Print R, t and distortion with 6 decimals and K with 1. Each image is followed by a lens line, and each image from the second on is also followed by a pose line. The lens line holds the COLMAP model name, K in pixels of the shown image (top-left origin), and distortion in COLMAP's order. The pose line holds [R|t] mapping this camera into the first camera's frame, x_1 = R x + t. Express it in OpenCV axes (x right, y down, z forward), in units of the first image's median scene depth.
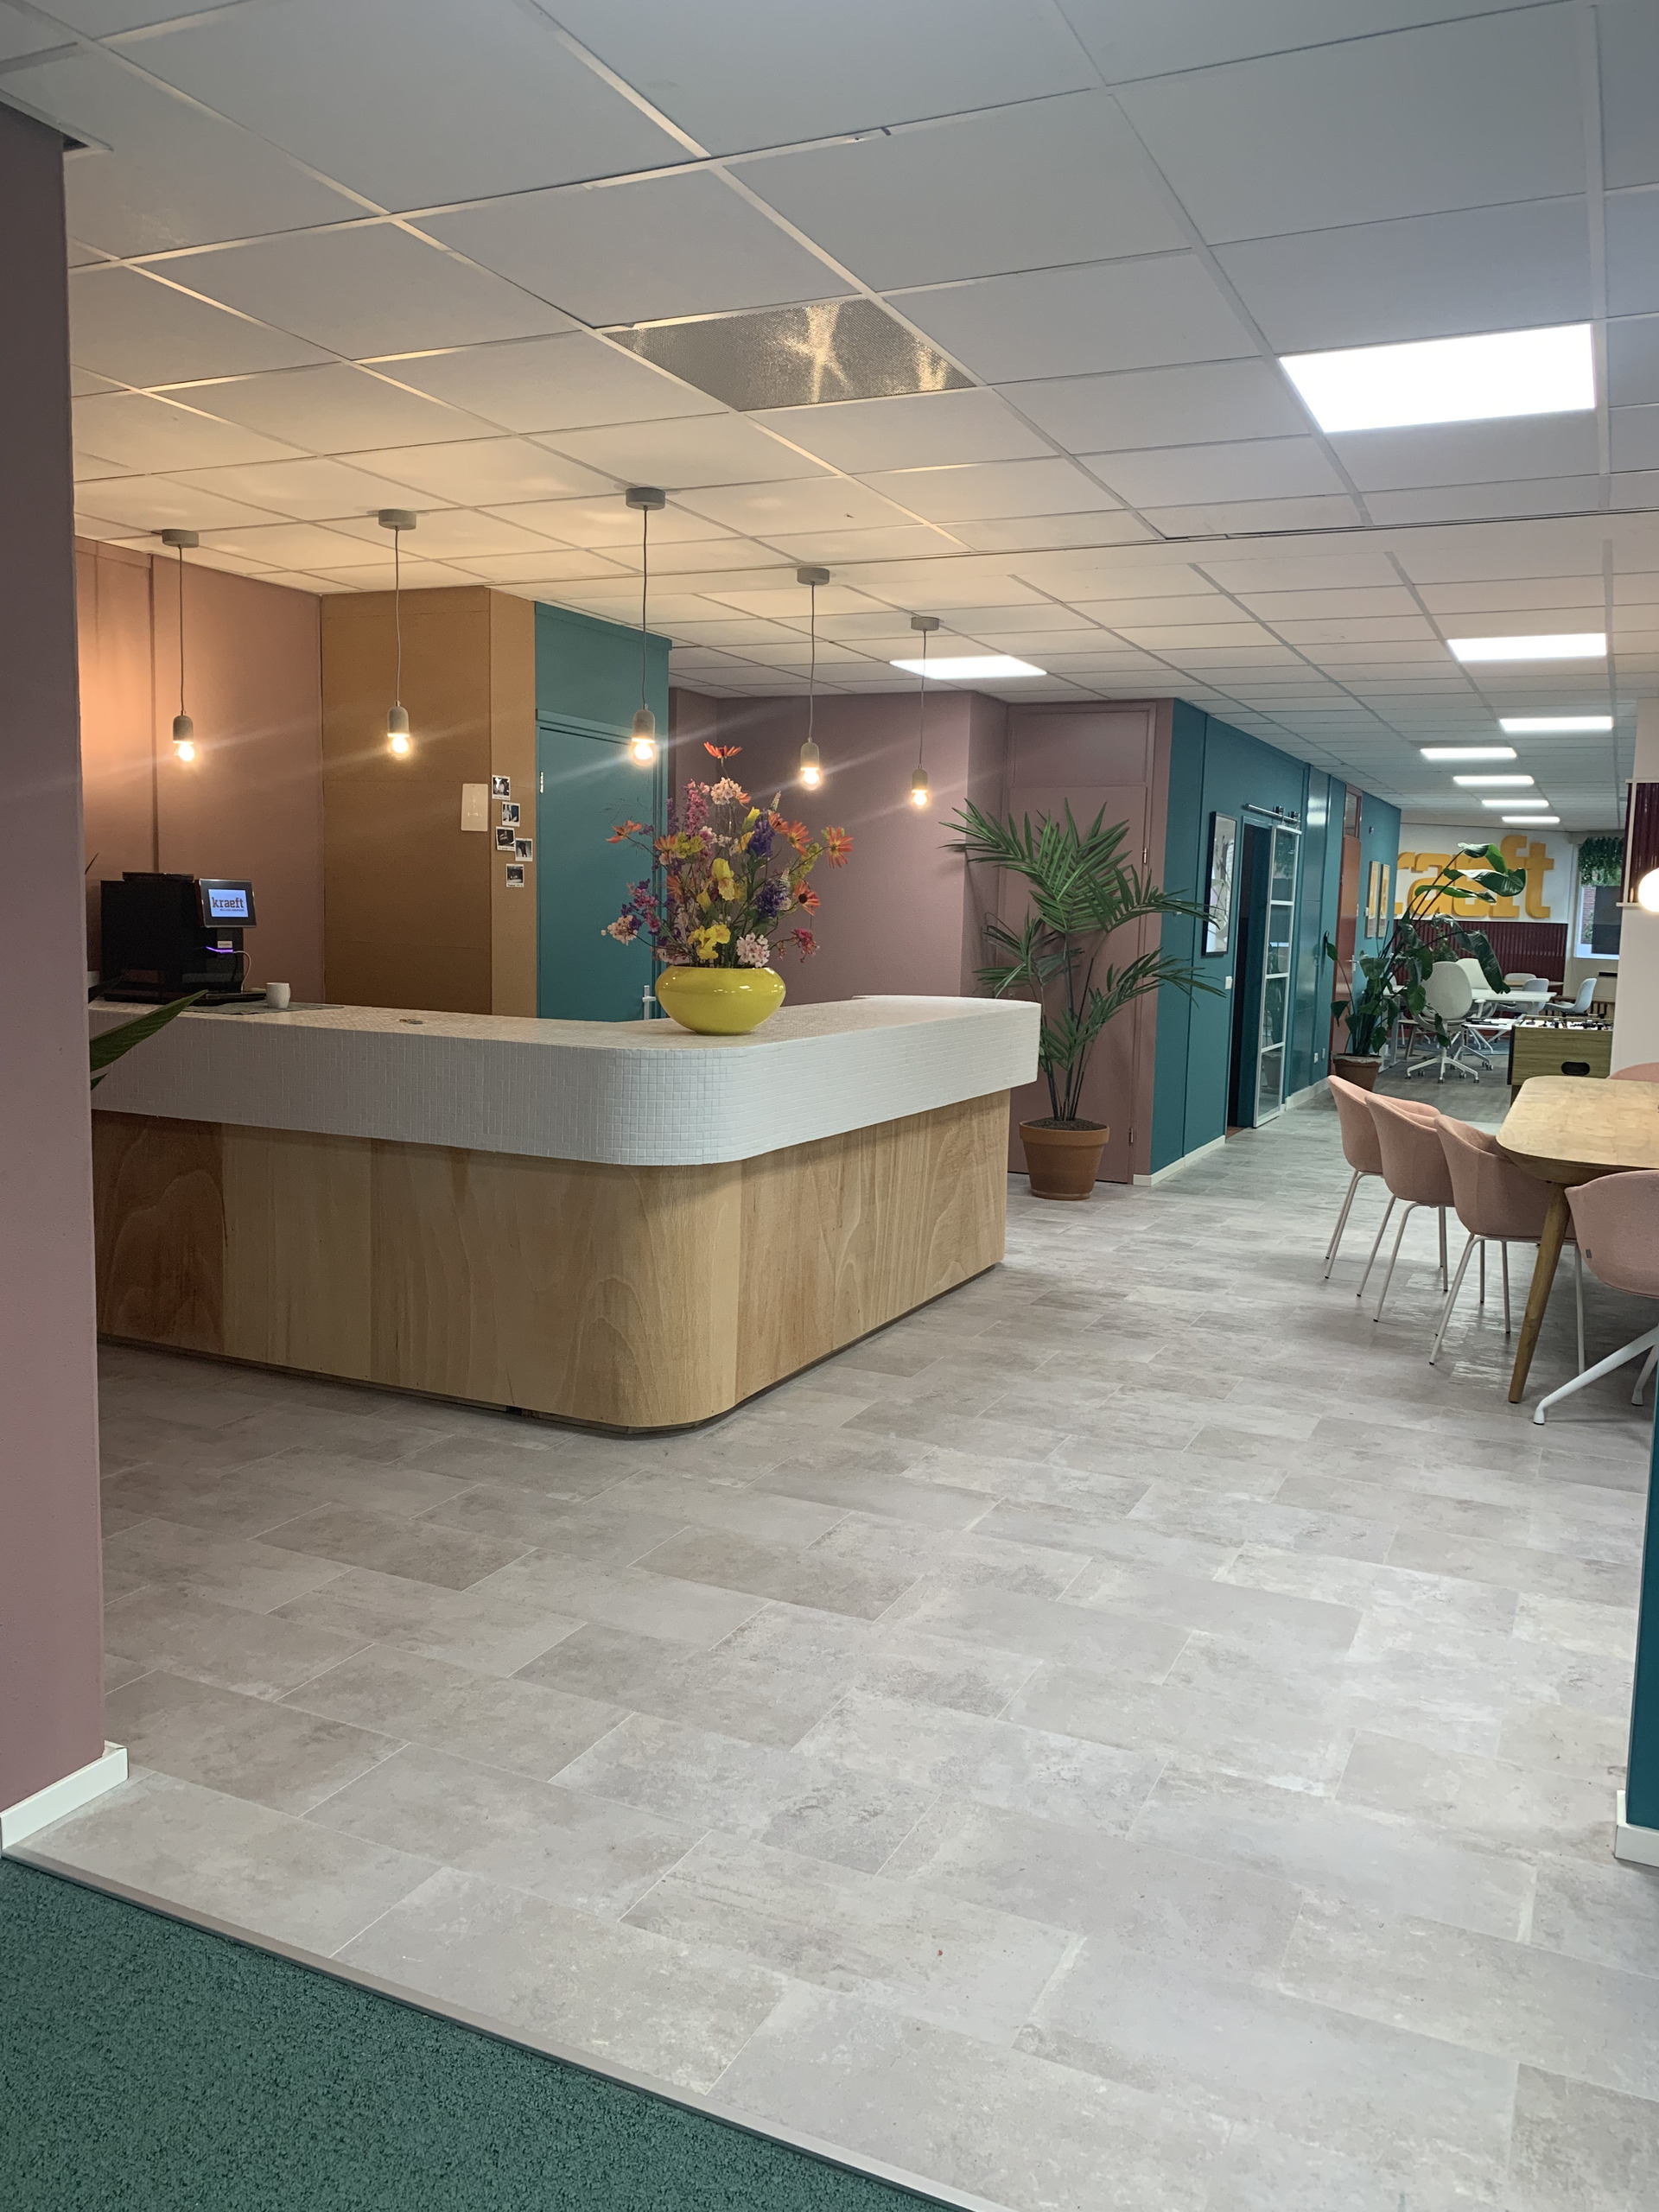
lens RADIAL K [[1673.7, 0, 810.5], [0, 1673.7, 1087.5], [0, 0, 1]] dist [0.140271, -0.357638]
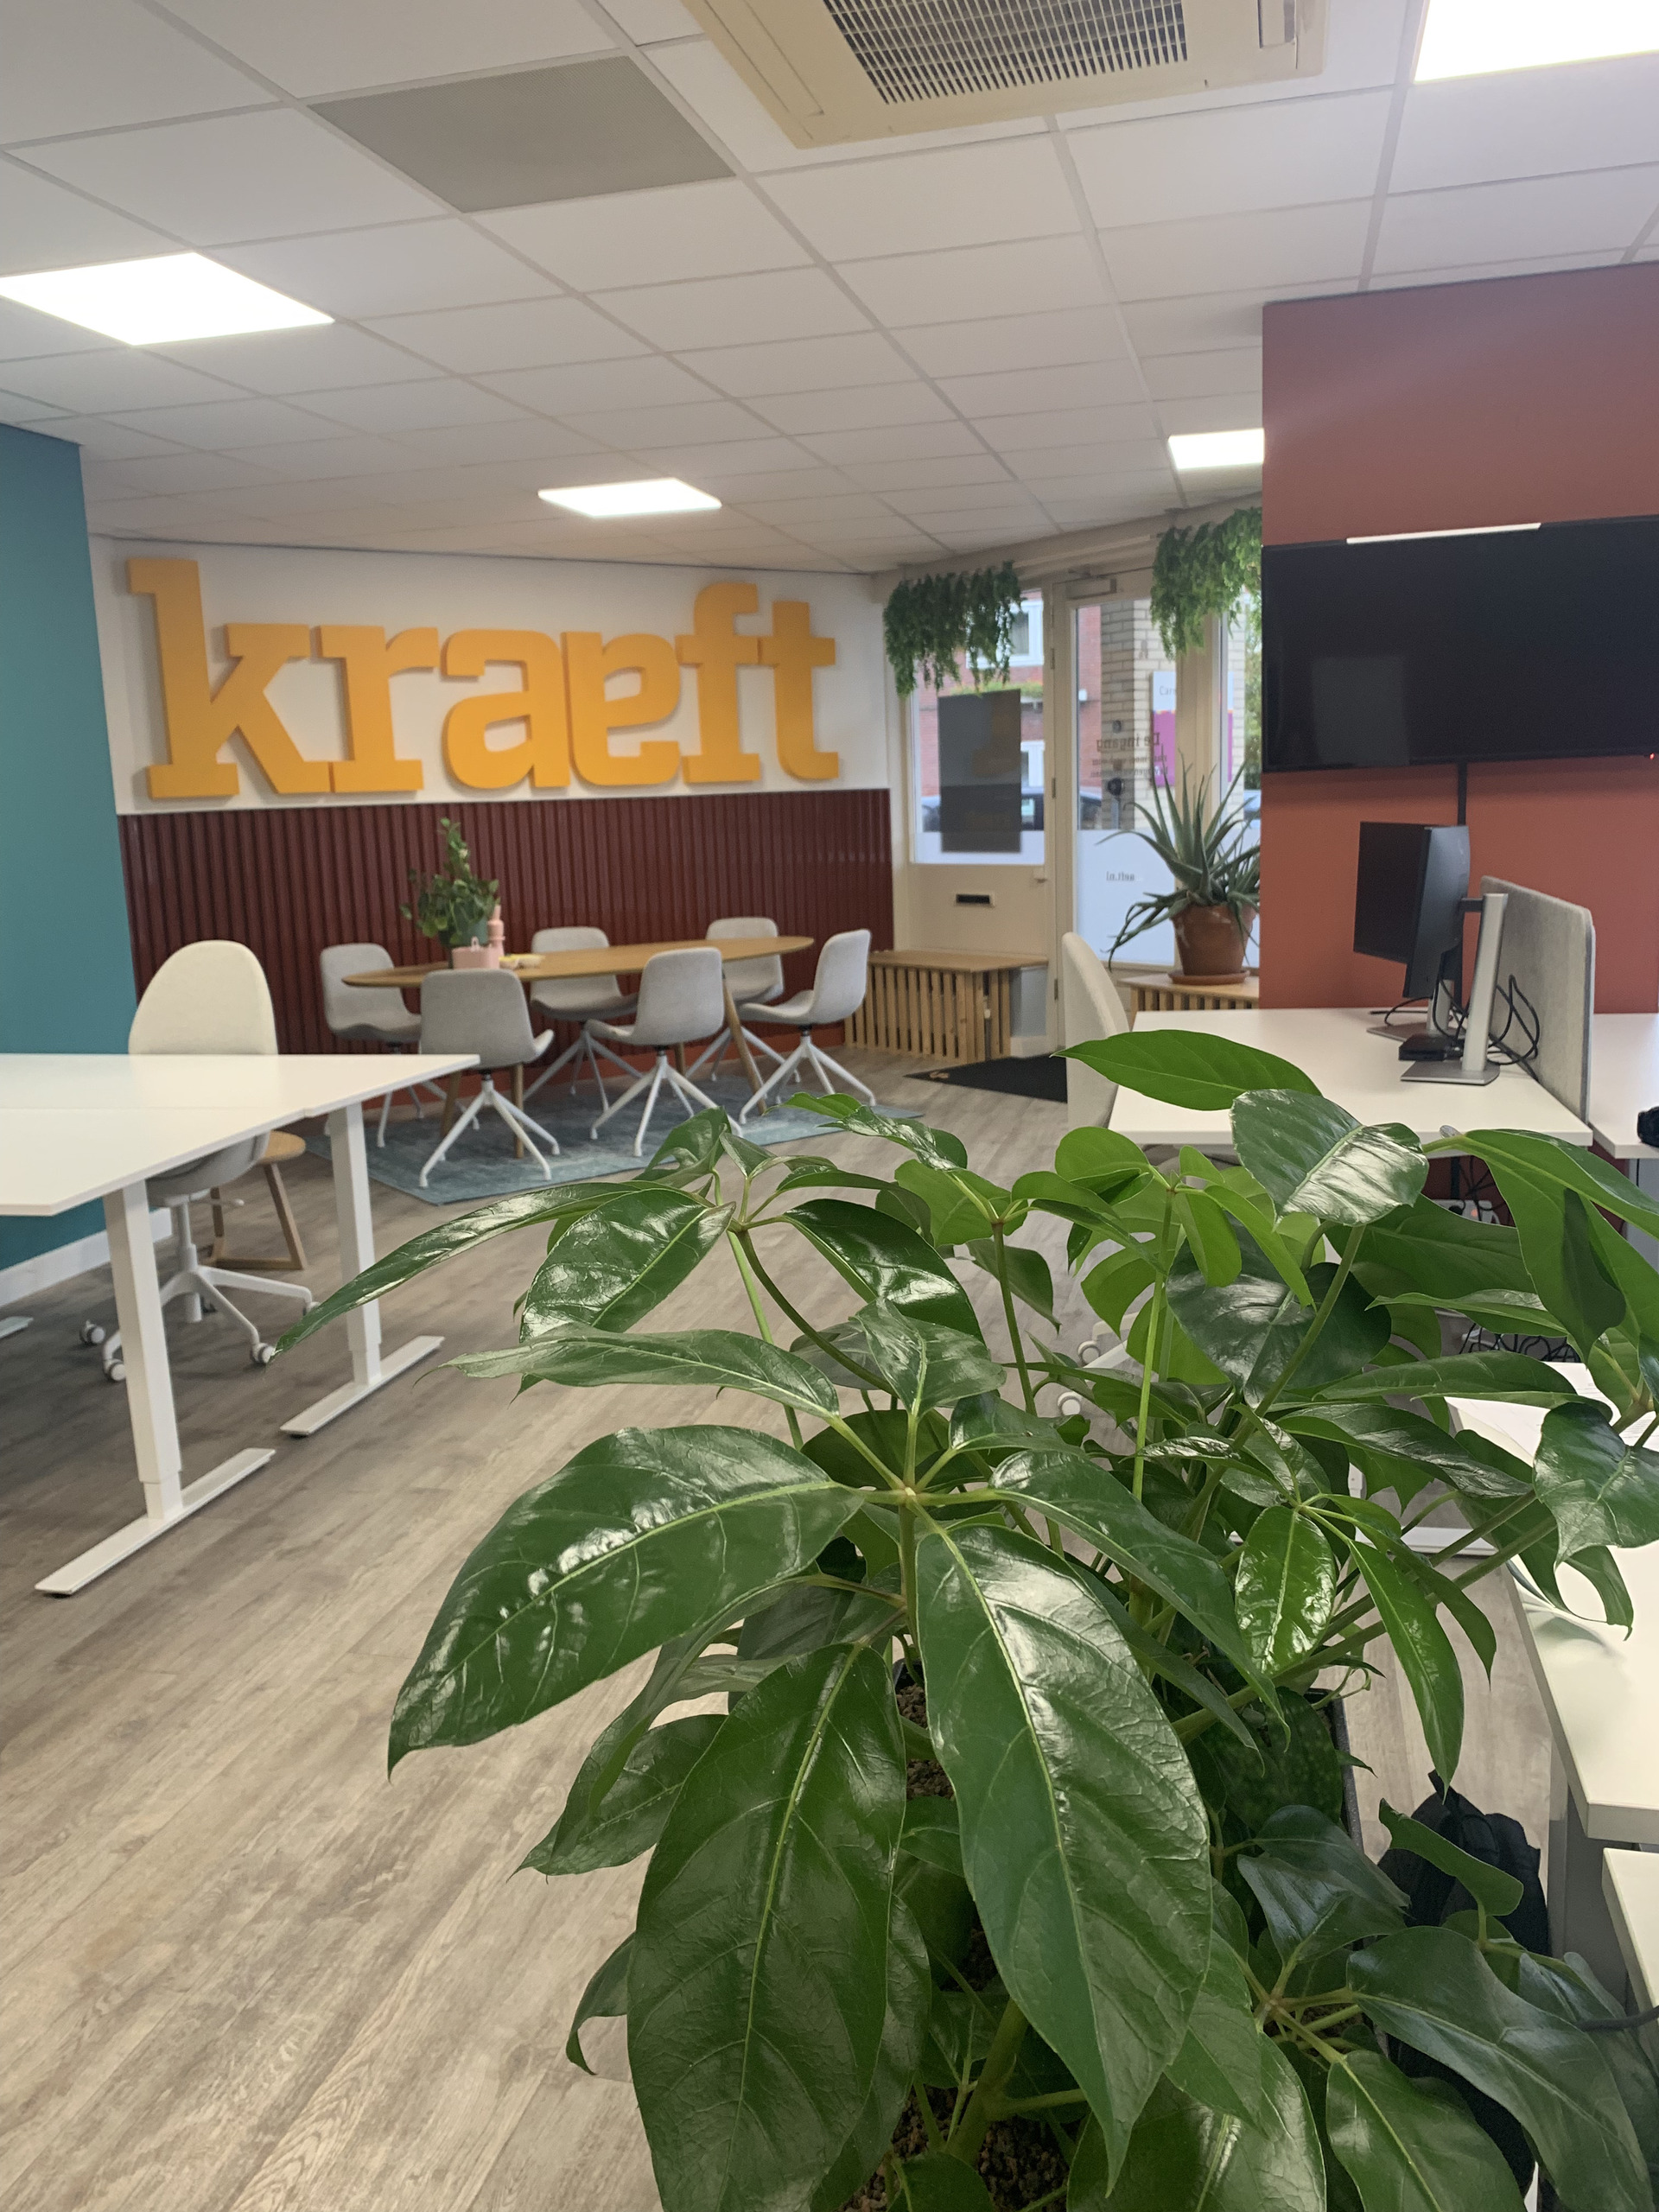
lens RADIAL K [[1673.7, 0, 810.5], [0, 1673.7, 1087.5], [0, 0, 1]] dist [0.140271, -0.357638]
pose [[0.982826, -0.088772, 0.161781, 1.133616], [0.077708, 0.994264, 0.073486, -0.171265], [-0.167376, -0.059652, 0.984087, 1.840341]]
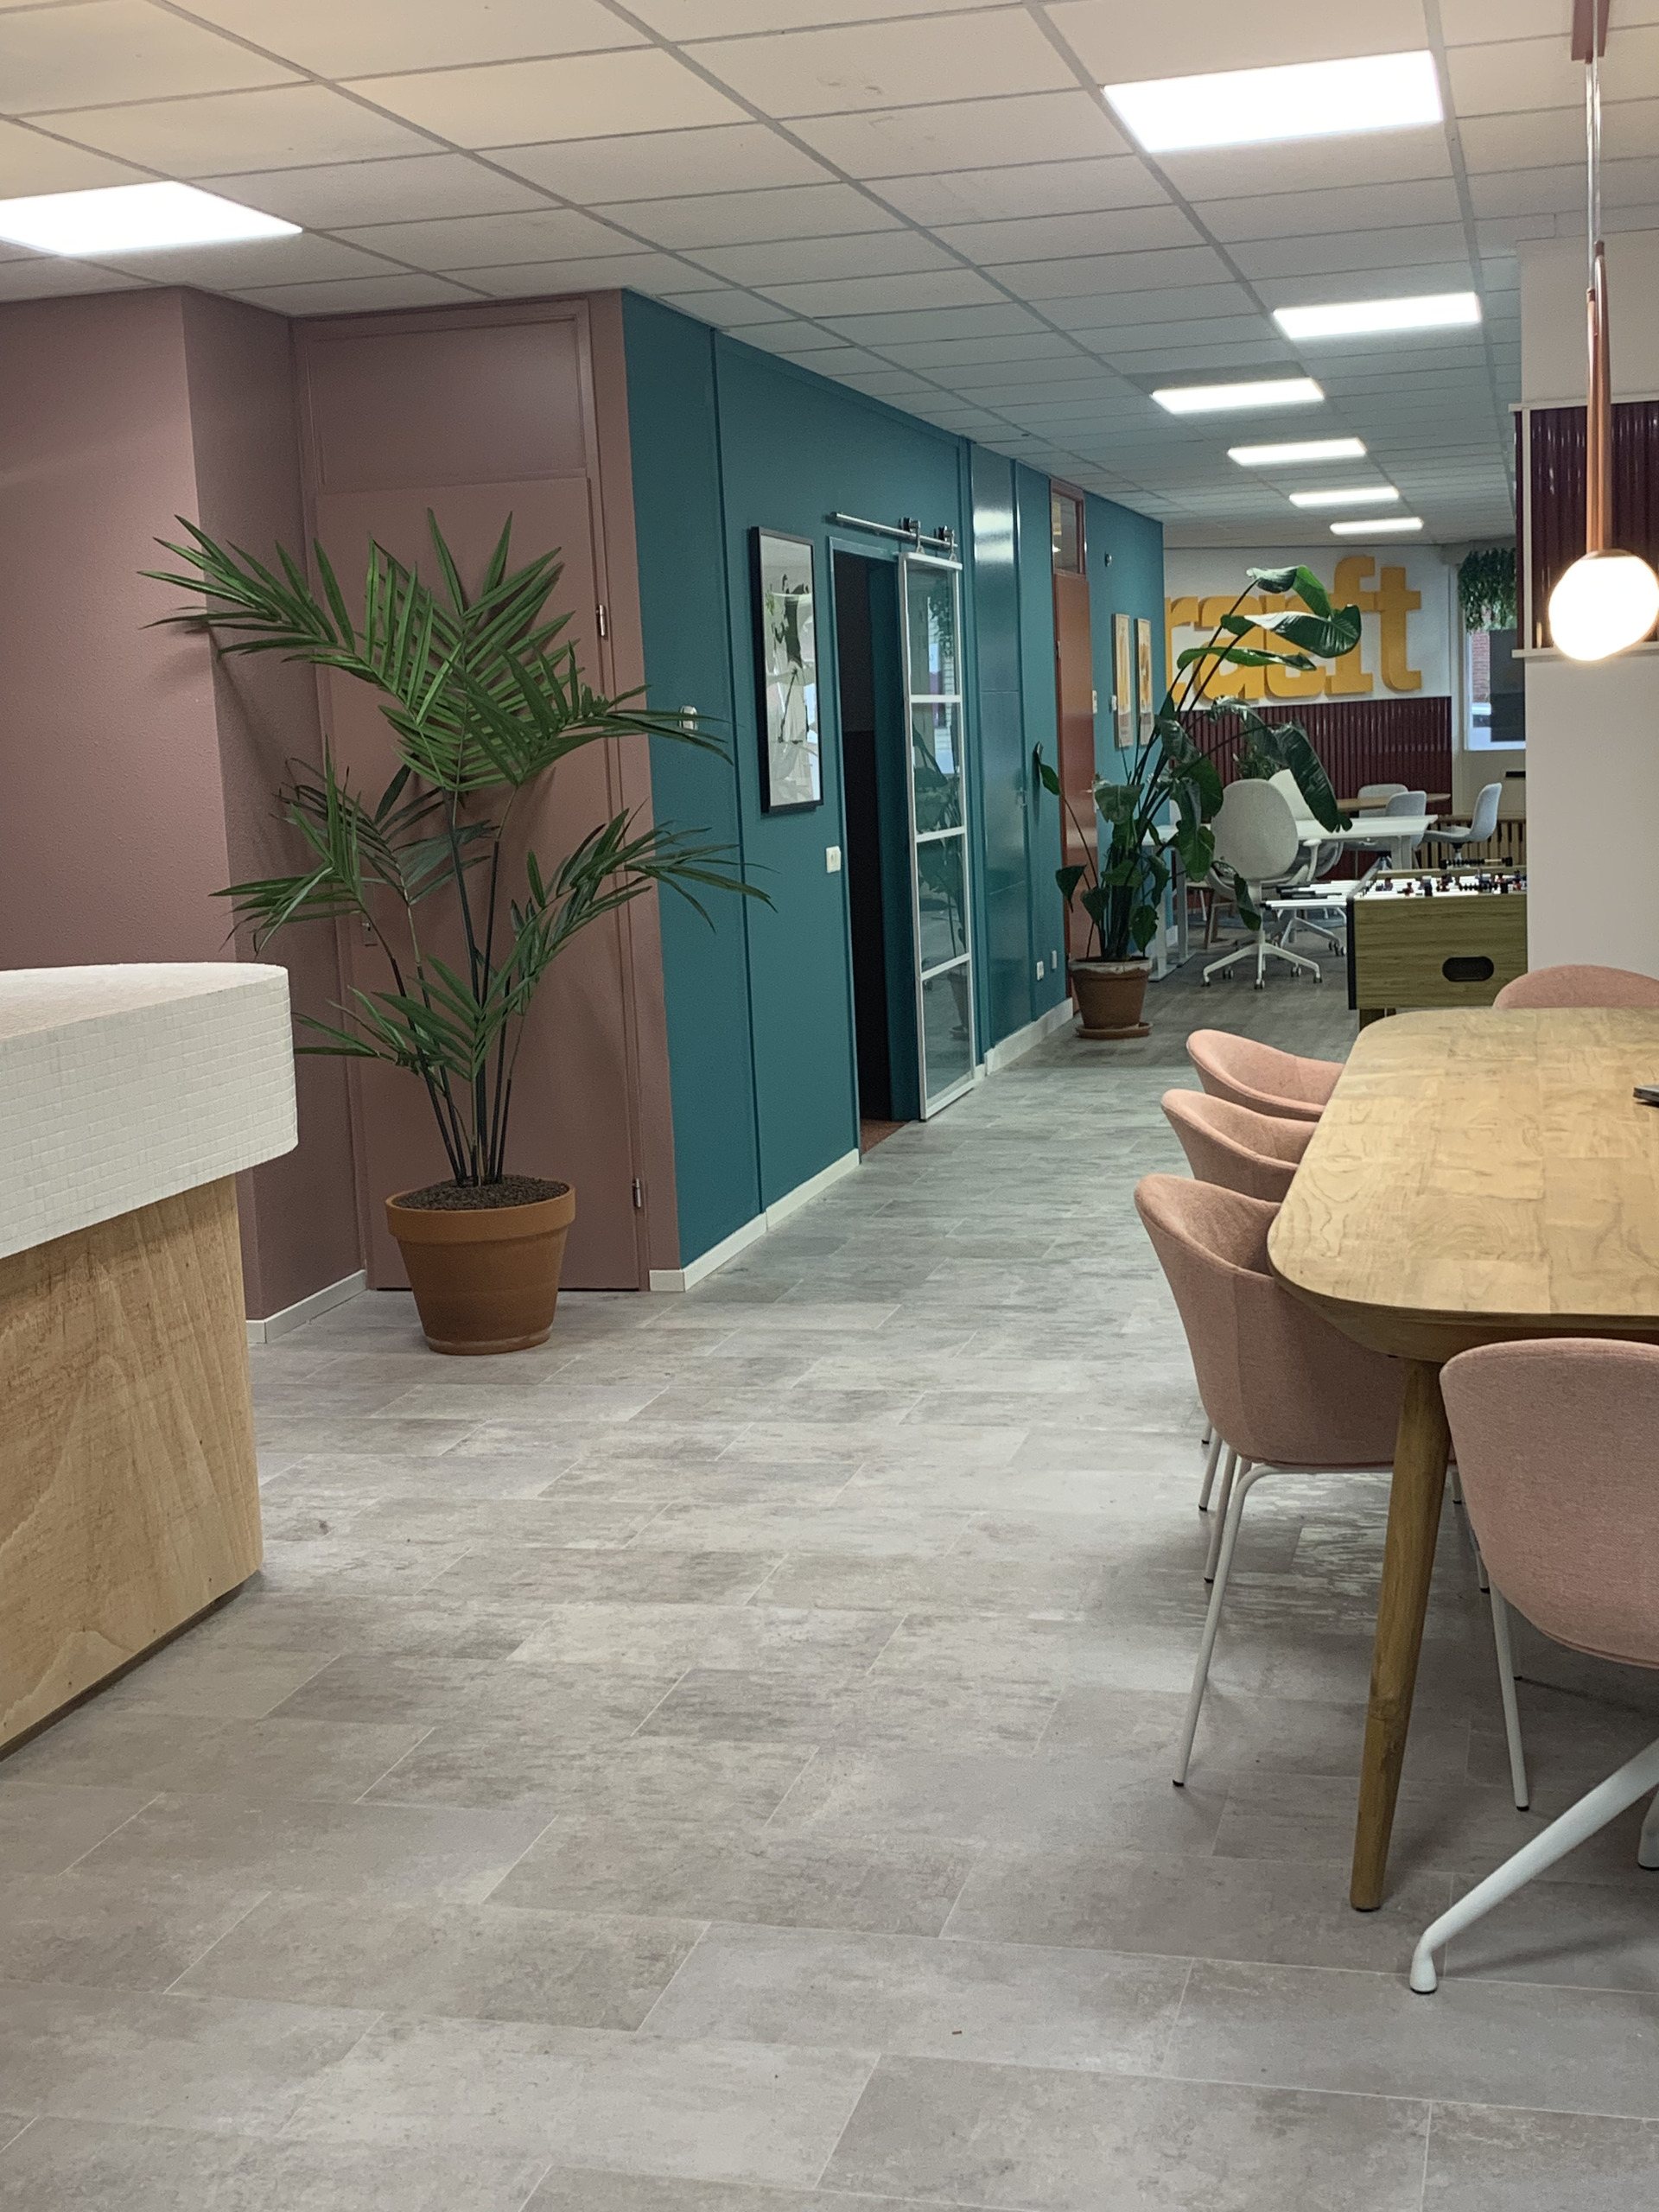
lens RADIAL K [[2627.8, 0, 827.8], [0, 2627.8, 1050.5], [0, 0, 1]] dist [0.261489, -1.007590]
pose [[0.979915, -0.097136, 0.174160, 0.155764], [0.095346, 0.995270, 0.018636, -0.029377], [-0.175147, -0.001656, 0.984541, 0.313321]]
